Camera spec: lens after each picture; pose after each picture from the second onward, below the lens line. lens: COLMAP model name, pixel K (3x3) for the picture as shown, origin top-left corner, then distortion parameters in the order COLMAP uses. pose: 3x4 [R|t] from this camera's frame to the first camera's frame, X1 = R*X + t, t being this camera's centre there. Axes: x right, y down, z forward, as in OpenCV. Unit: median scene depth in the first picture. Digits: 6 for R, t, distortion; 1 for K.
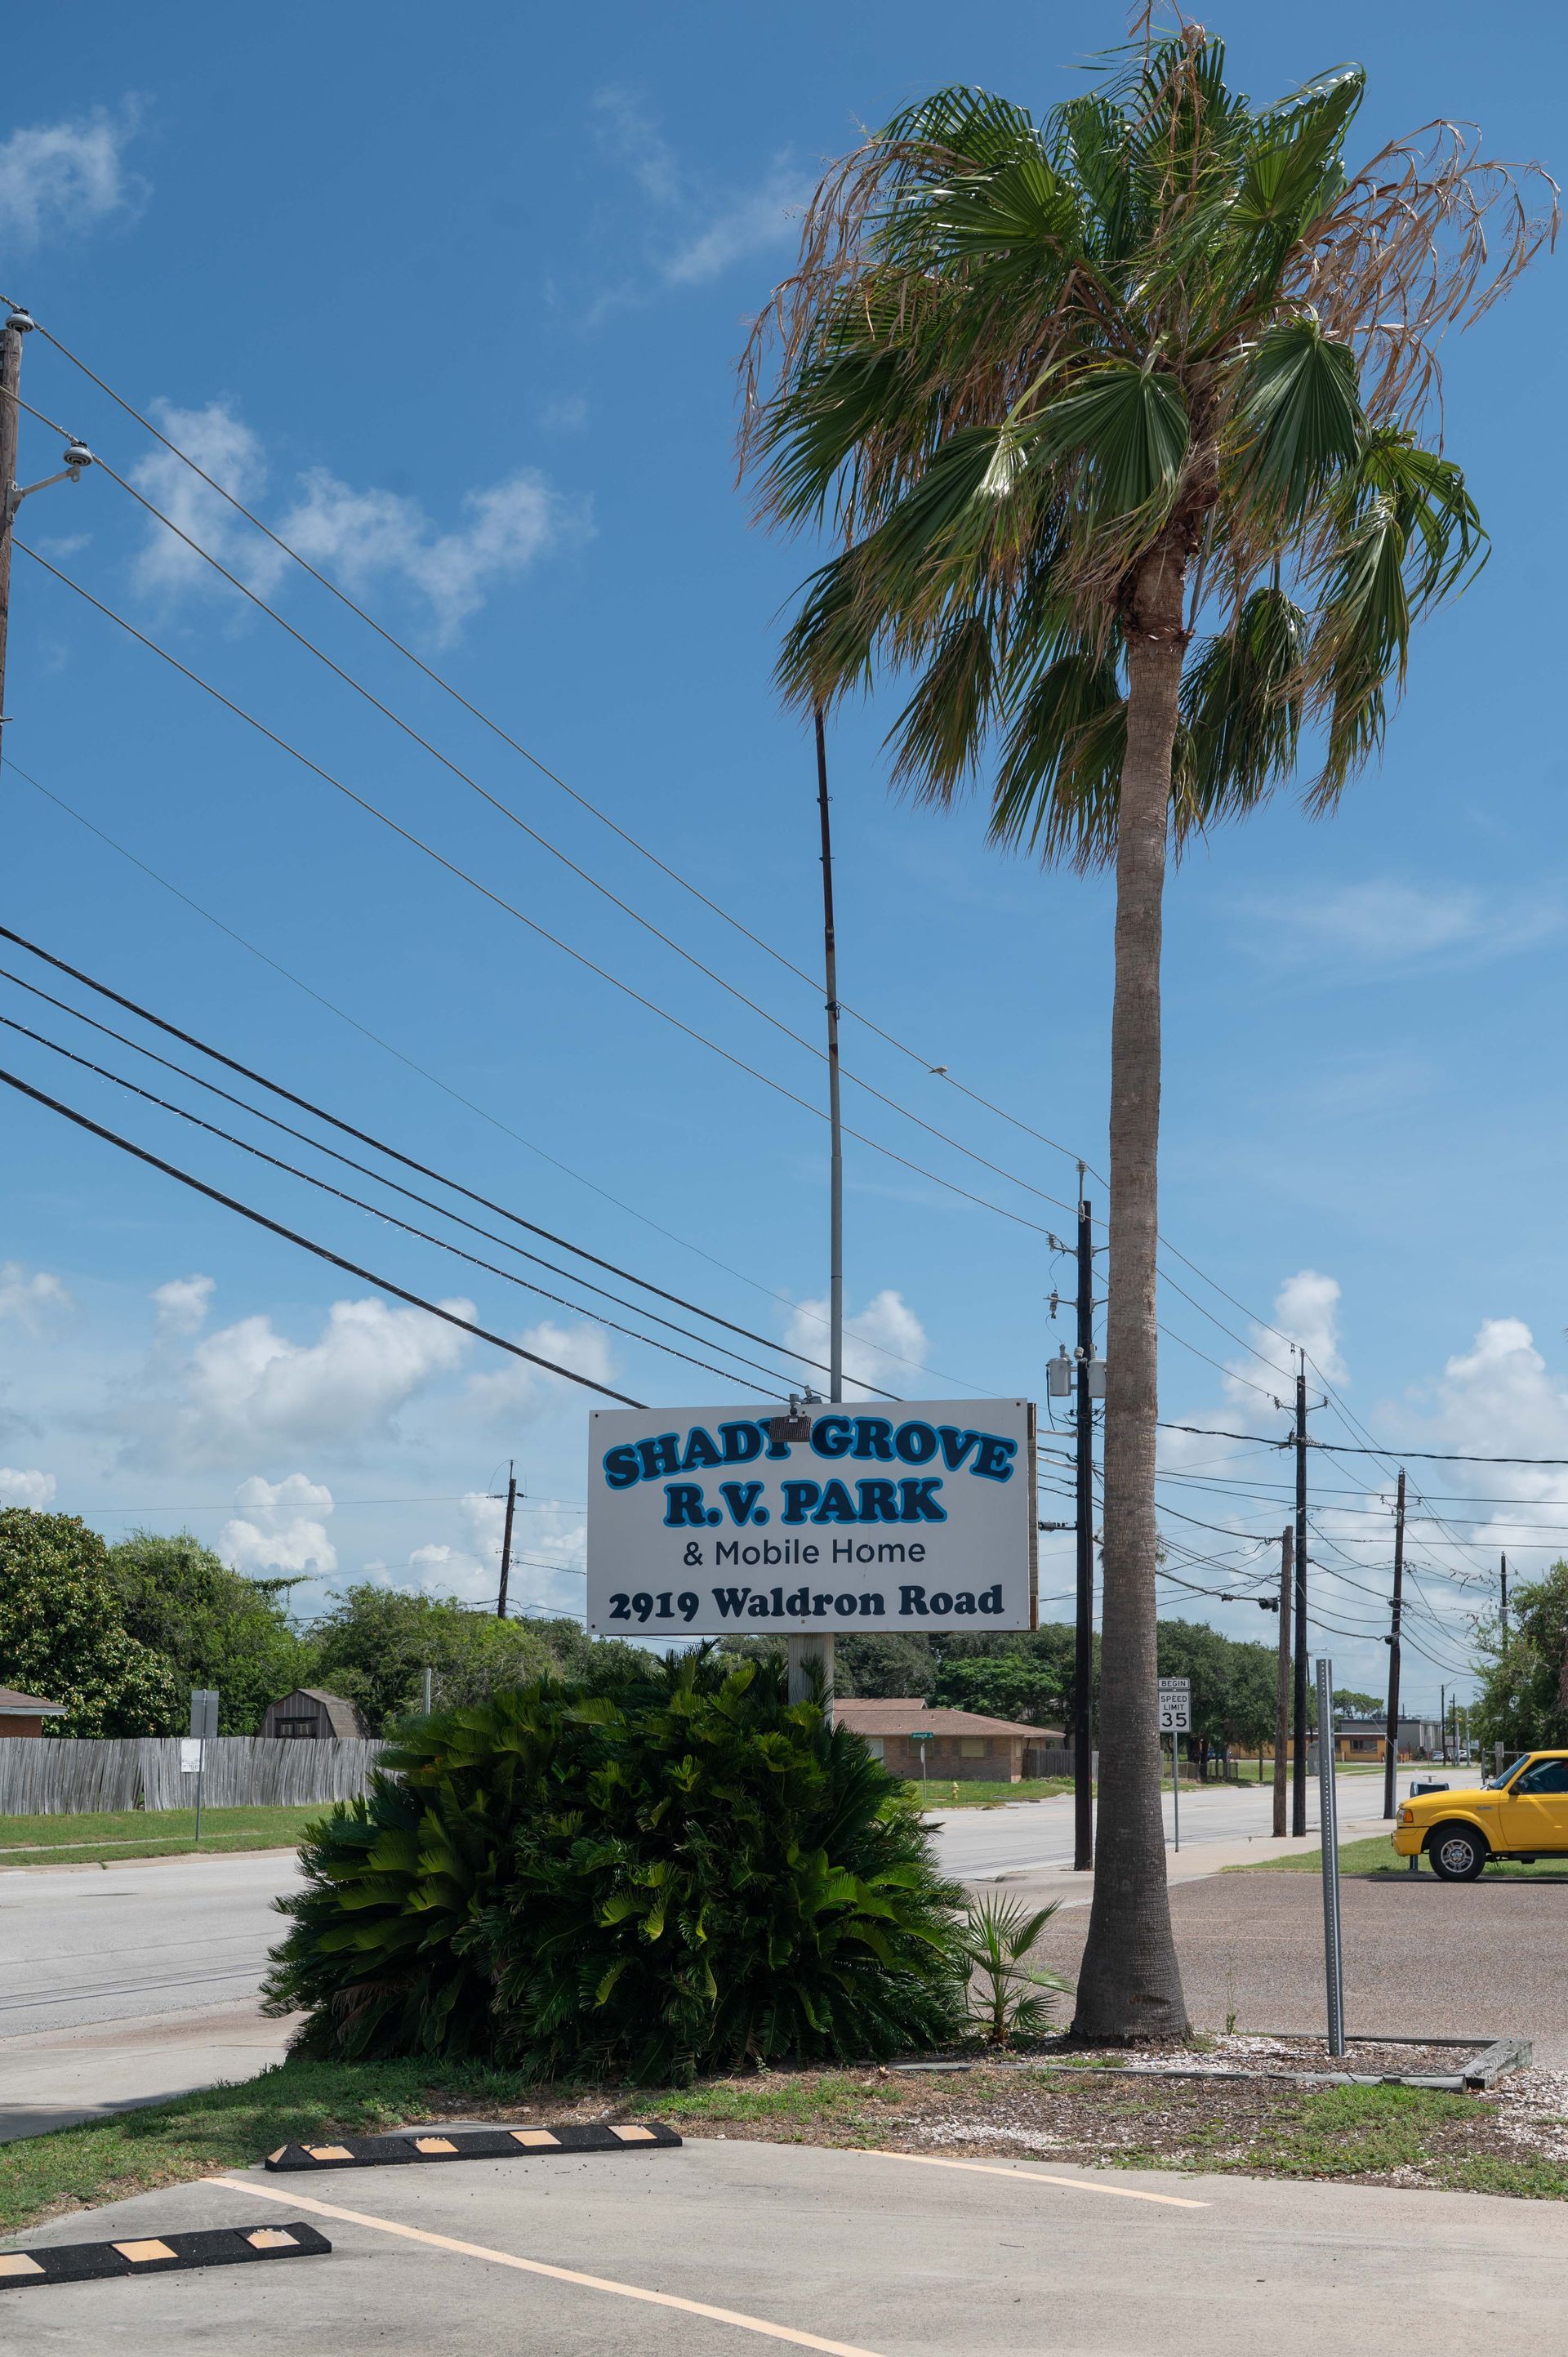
lens RADIAL K [[3163.6, 0, 784.0], [0, 3163.6, 1178.5], [0, 0, 1]] dist [0.011237, 0.042153]
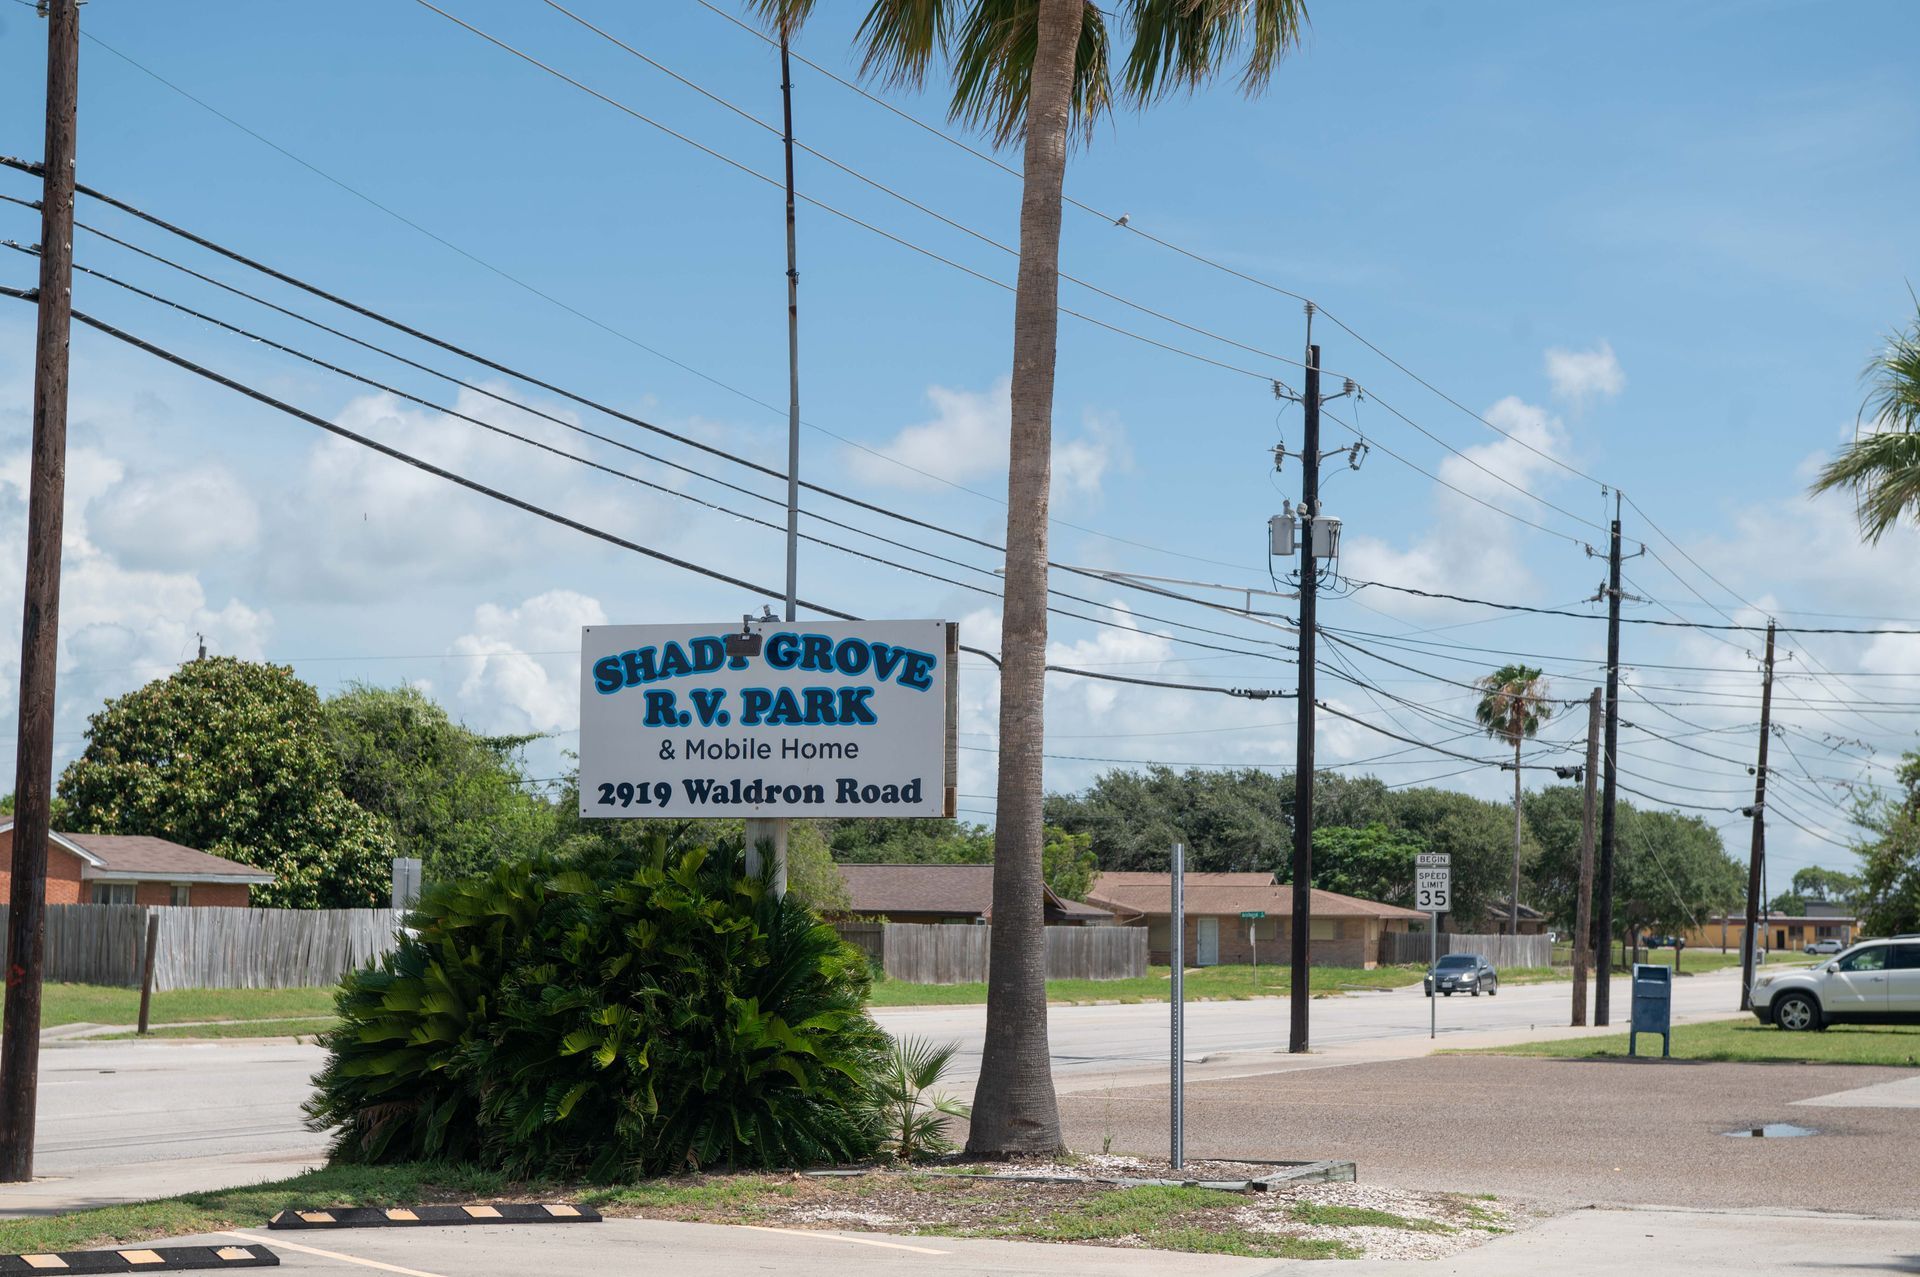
lens RADIAL K [[4105.9, 0, 960.0], [0, 4105.9, 638.5], [0, 0, 1]] dist [0.026878, -0.032998]
pose [[0.997036, 0.003561, -0.076859, 0.196384], [0.004628, 0.994345, 0.106094, -0.082921], [0.076802, -0.106135, 0.991381, -0.492200]]
